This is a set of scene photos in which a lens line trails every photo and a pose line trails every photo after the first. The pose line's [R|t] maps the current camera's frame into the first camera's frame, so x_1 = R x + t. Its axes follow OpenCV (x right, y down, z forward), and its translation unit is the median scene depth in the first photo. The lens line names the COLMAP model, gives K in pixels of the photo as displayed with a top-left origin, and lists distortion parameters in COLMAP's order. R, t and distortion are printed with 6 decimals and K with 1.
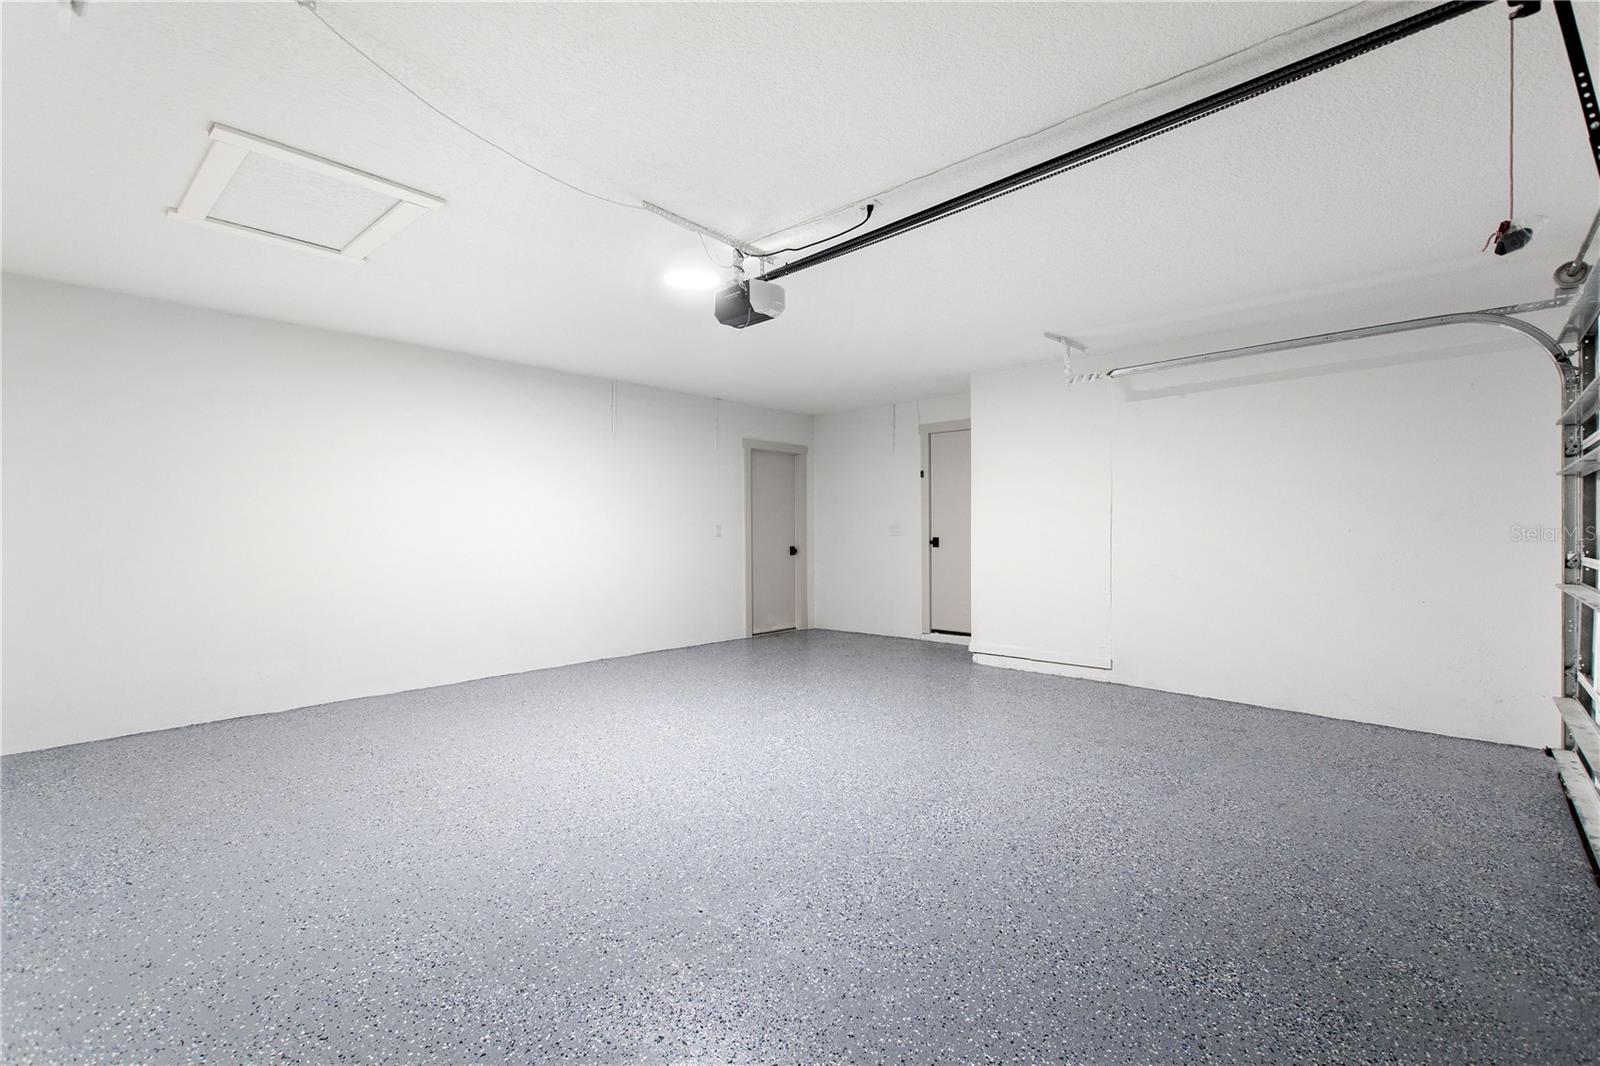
lens RADIAL K [[720.2, 0, 794.7], [0, 720.2, 532.3], [0, 0, 1]] dist [0.001782, -0.000638]
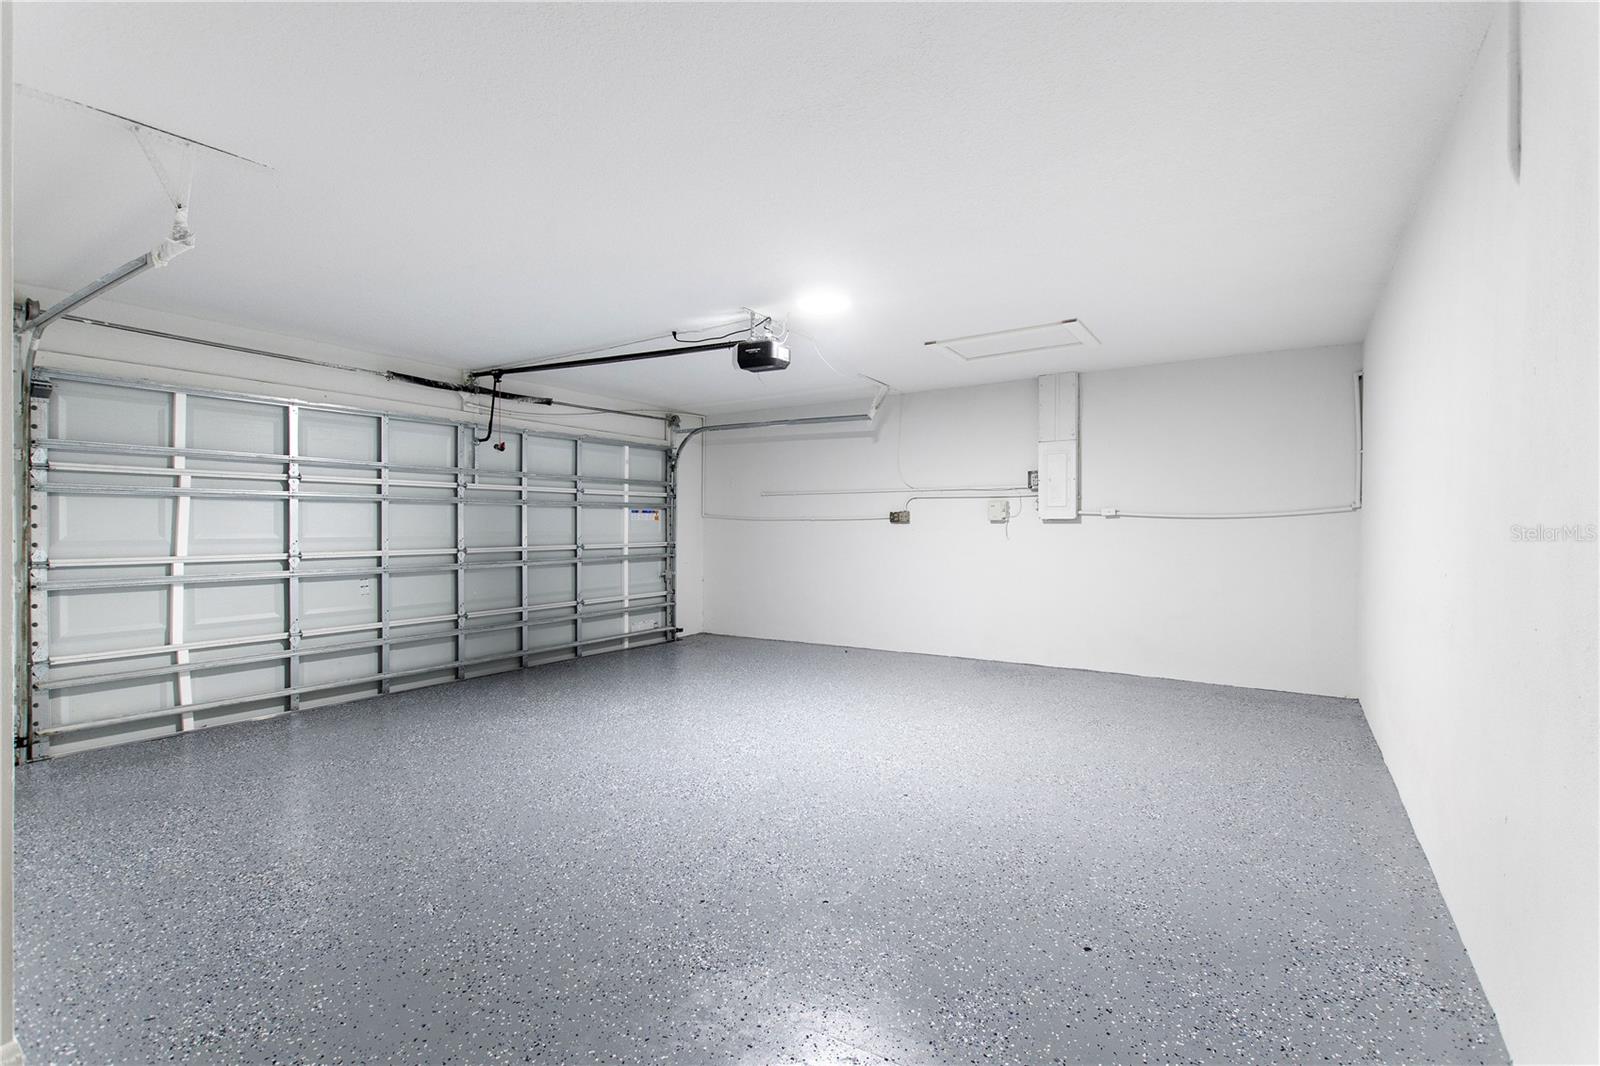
lens RADIAL K [[720.2, 0, 794.7], [0, 720.2, 532.3], [0, 0, 1]] dist [0.001782, -0.000638]
pose [[-0.989373, 0.002572, -0.145379, 0.056687], [0.001229, 0.999956, 0.009324, -0.016894], [0.145396, 0.009046, -0.989332, 2.036990]]
